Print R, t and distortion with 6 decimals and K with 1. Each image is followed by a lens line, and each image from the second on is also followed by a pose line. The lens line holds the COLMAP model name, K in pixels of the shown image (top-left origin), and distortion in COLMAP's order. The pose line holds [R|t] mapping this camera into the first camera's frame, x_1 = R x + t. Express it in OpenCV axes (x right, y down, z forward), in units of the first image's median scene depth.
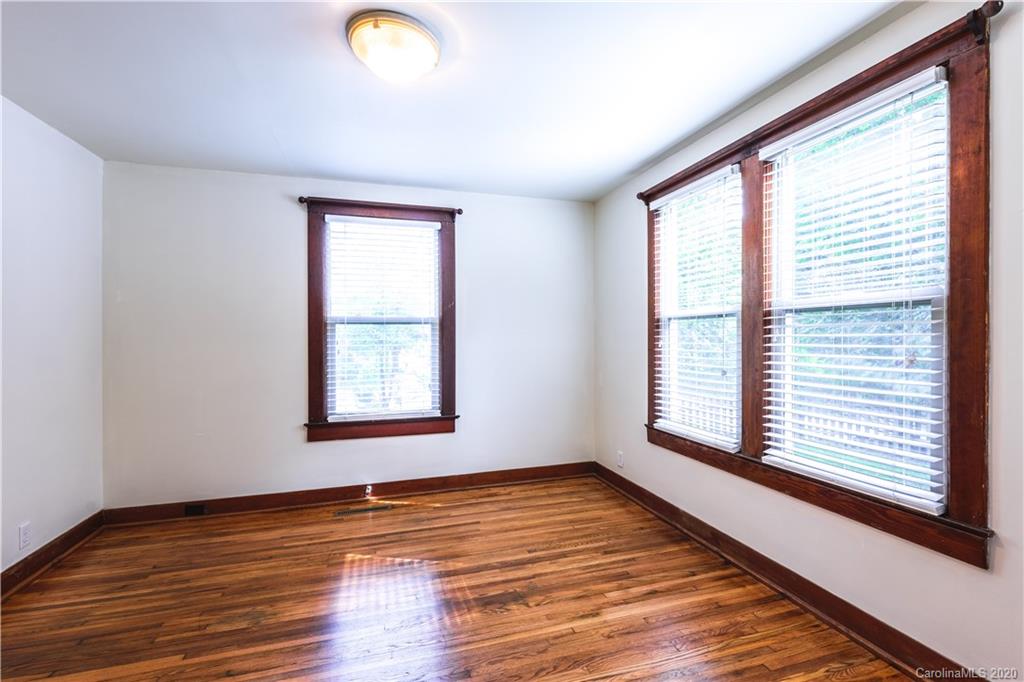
lens RADIAL K [[464.4, 0, 512.4], [0, 464.4, 342.3], [0, 0, 1]] dist [-0.004158, -0.000532]
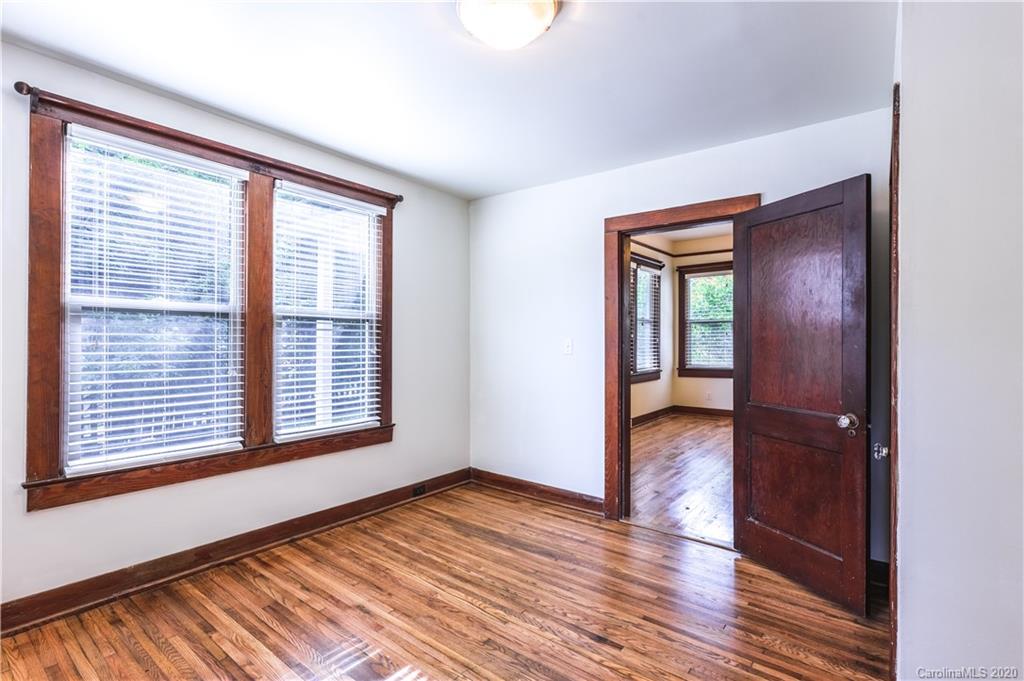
lens RADIAL K [[482.9, 0, 510.3], [0, 482.9, 342.2], [0, 0, 1]] dist [0.002416, 0.000623]
pose [[-0.587380, 0.007020, 0.809281, -0.772690], [0.004156, 0.999975, -0.005658, 0.008452], [-0.809300, 0.000040, -0.587395, 1.187971]]
